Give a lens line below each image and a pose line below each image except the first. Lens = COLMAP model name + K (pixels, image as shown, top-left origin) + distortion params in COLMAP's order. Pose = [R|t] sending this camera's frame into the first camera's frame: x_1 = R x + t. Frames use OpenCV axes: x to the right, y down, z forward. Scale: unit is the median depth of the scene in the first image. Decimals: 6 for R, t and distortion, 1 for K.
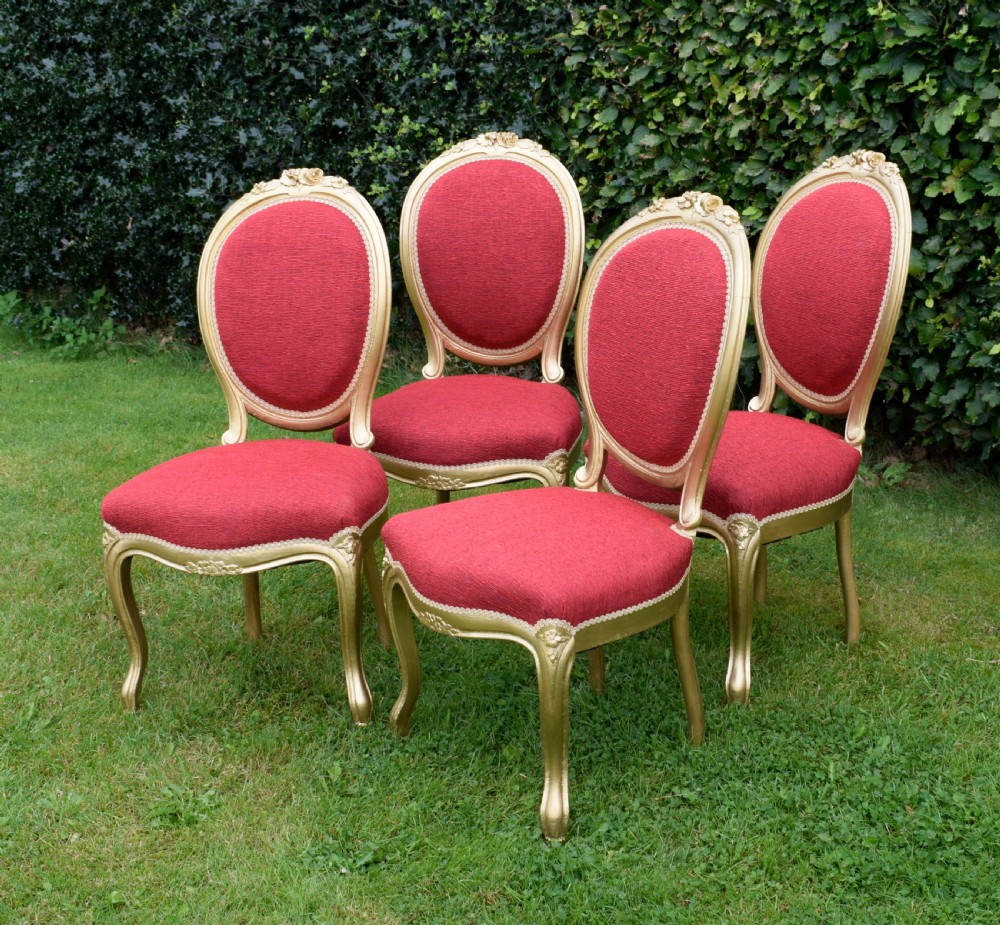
lens RADIAL K [[1713.2, 0, 559.5], [0, 1713.2, 478.4], [0, 0, 1]] dist [-0.025874, 0.000000]
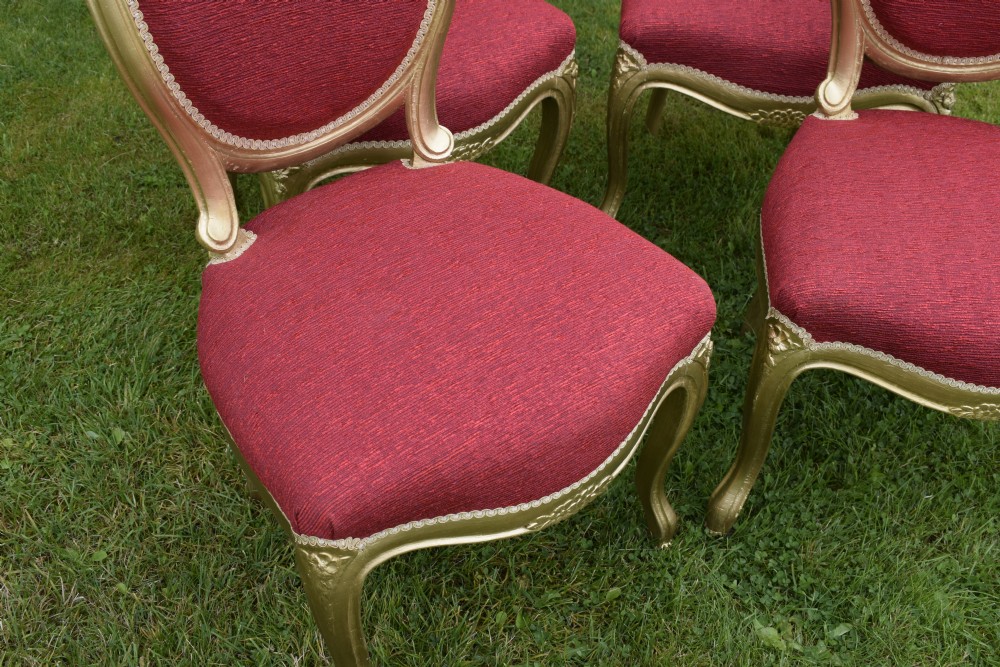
lens RADIAL K [[1139.8, 0, 501.3], [0, 1139.8, 332.9], [0, 0, 1]] dist [-0.030216, 0.000000]
pose [[0.621596, -0.476962, 0.621389, -0.371110], [0.150193, 0.851109, 0.503046, -0.158791], [-0.768804, -0.219363, 0.600683, 0.726656]]
